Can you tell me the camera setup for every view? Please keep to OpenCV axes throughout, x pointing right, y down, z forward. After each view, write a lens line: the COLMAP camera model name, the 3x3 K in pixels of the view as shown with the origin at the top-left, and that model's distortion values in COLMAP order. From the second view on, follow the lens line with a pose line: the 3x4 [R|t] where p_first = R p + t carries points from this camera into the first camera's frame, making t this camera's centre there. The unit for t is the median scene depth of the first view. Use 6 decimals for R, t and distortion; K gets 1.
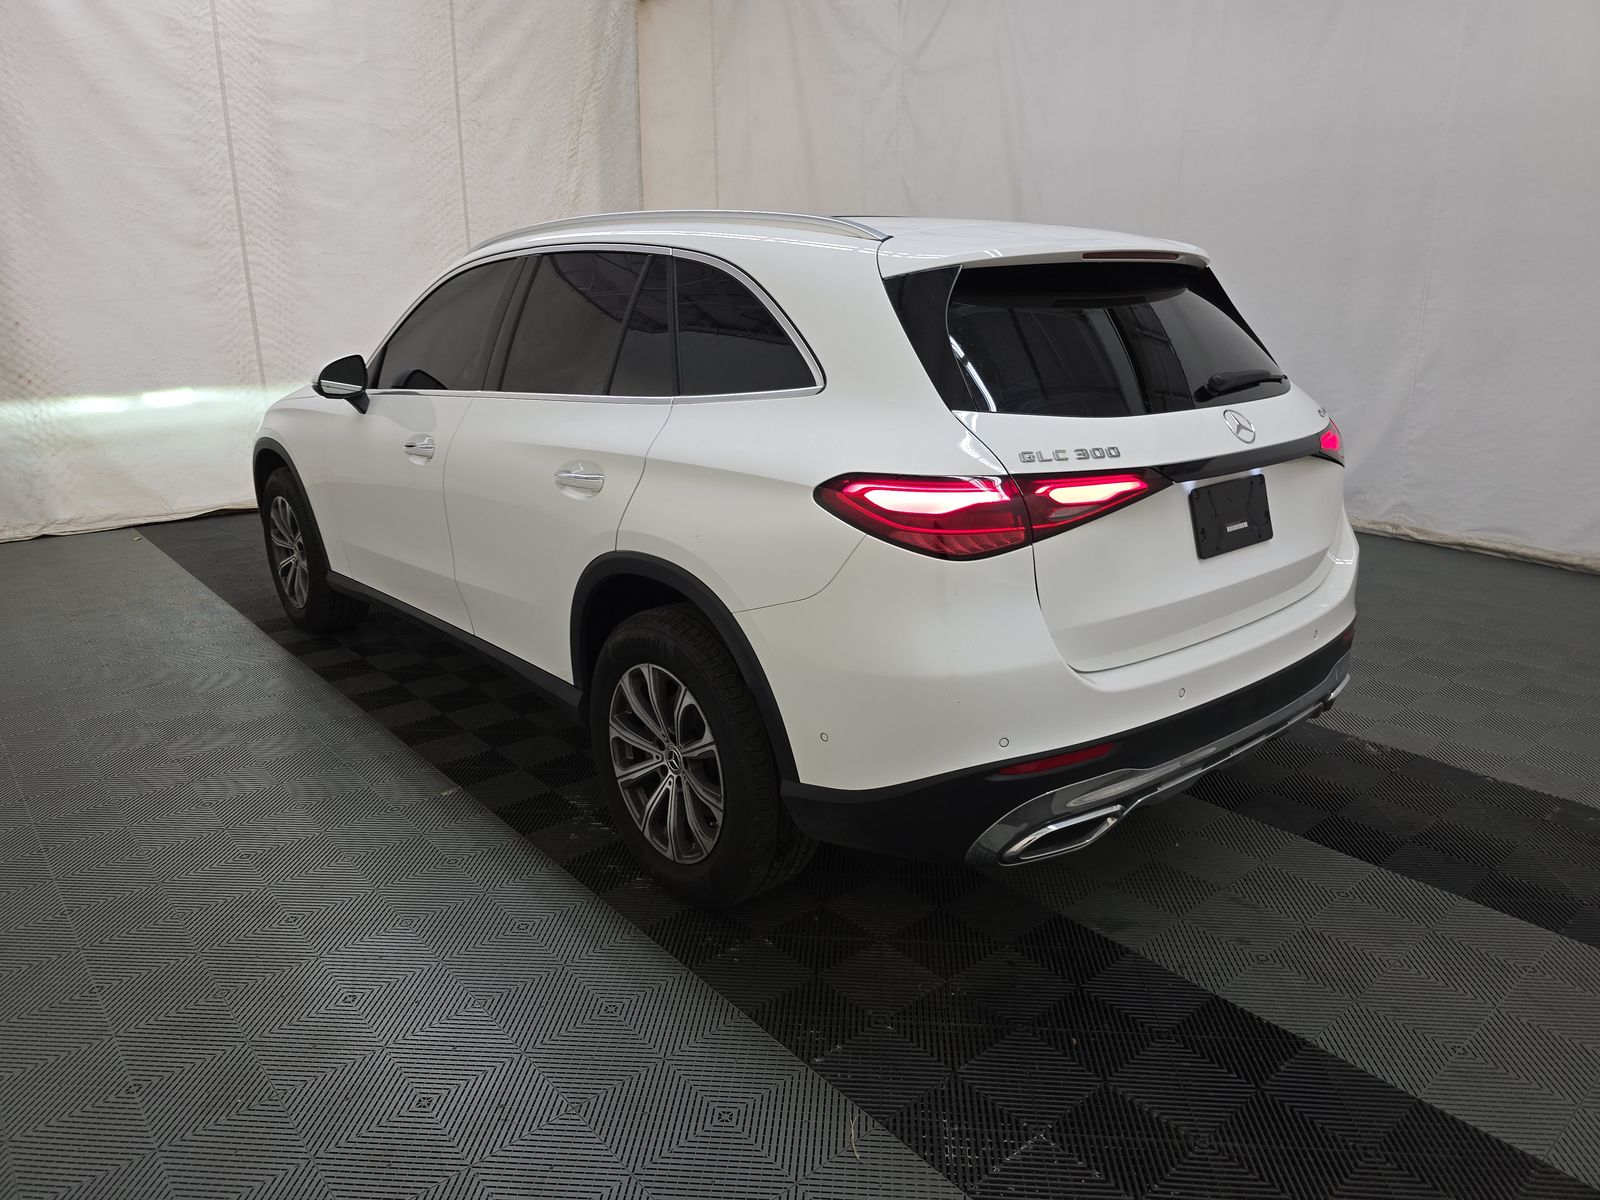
lens RADIAL K [[1078.4, 0, 827.9], [0, 1078.4, 587.5], [0, 0, 1]] dist [0.000603, -0.017846]
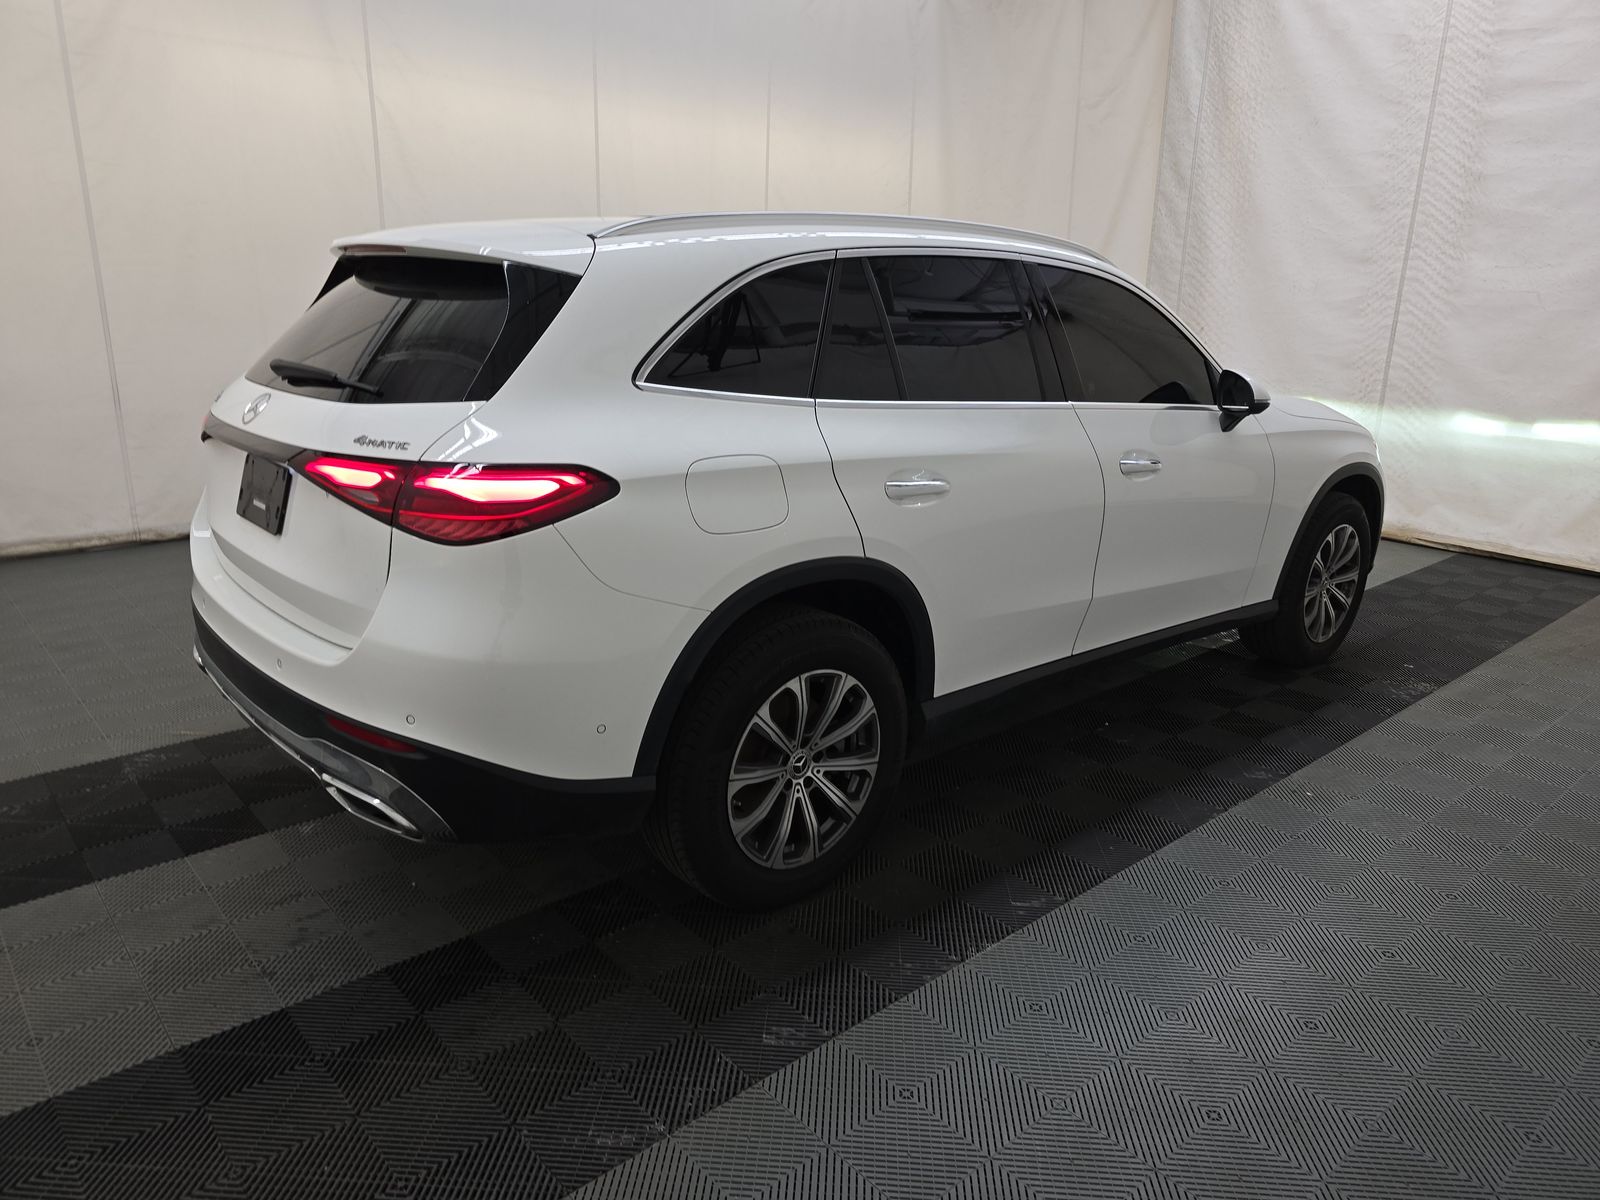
lens RADIAL K [[1078.4, 0, 807.1], [0, 1078.4, 613.0], [0, 0, 1]] dist [0.000603, -0.017846]
pose [[-0.004963, 0.274949, -0.961446, 0.466590], [-0.290656, 0.919552, 0.264468, -0.127424], [0.956815, 0.280762, 0.075351, 0.505439]]
